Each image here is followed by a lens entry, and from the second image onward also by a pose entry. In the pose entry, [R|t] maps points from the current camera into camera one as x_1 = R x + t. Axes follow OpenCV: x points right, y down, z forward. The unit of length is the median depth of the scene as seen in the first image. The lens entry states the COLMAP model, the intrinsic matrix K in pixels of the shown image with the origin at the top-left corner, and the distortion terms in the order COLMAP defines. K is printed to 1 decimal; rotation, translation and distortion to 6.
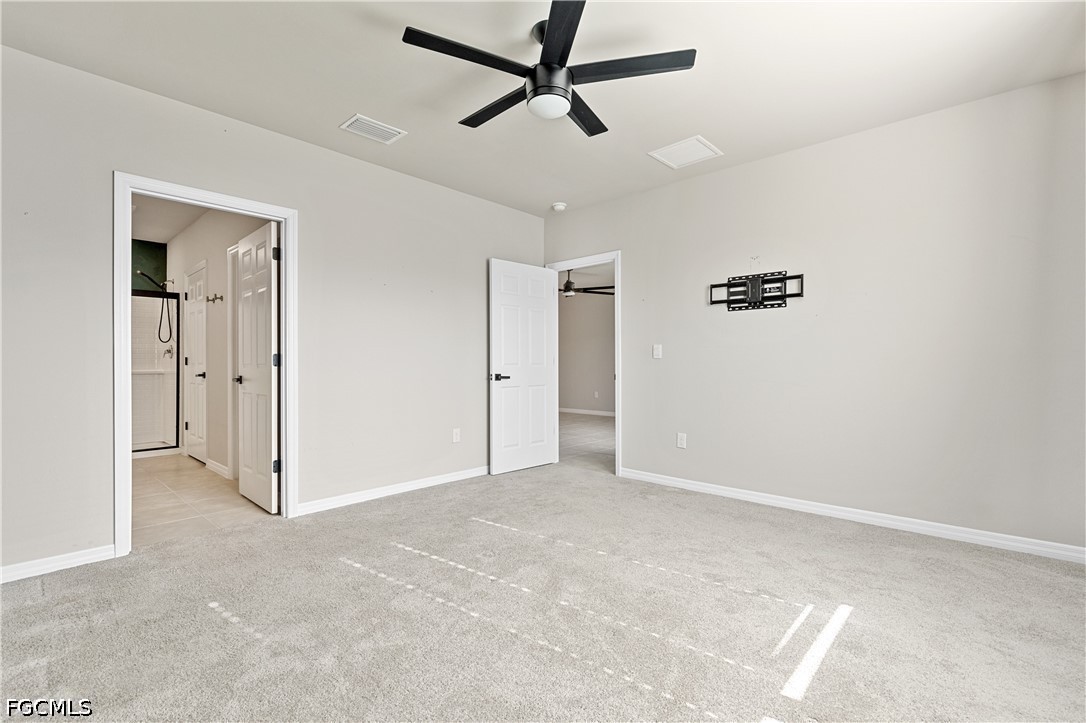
lens RADIAL K [[491.8, 0, 549.2], [0, 491.8, 361.1], [0, 0, 1]] dist [0.003725, 0.000291]
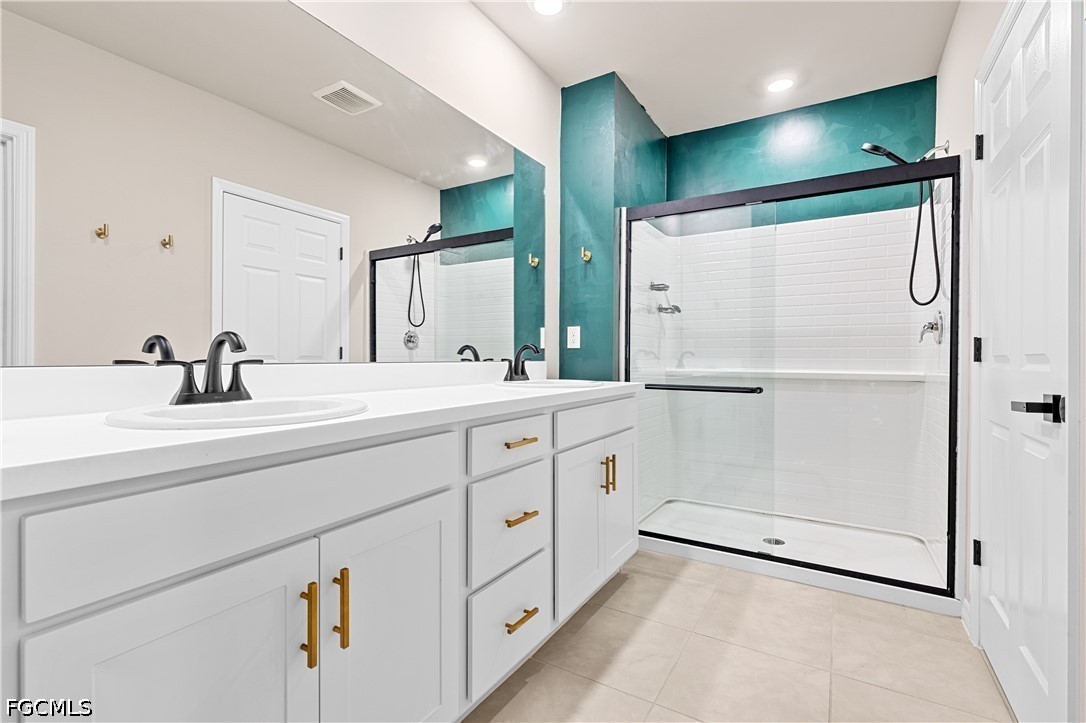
lens RADIAL K [[491.8, 0, 546.3], [0, 491.8, 358.2], [0, 0, 1]] dist [0.003725, 0.000291]
pose [[0.204607, 0.009942, -0.978794, -0.470447], [-0.005492, 0.999944, 0.009009, 0.003752], [0.978829, 0.003532, 0.204650, 0.646613]]
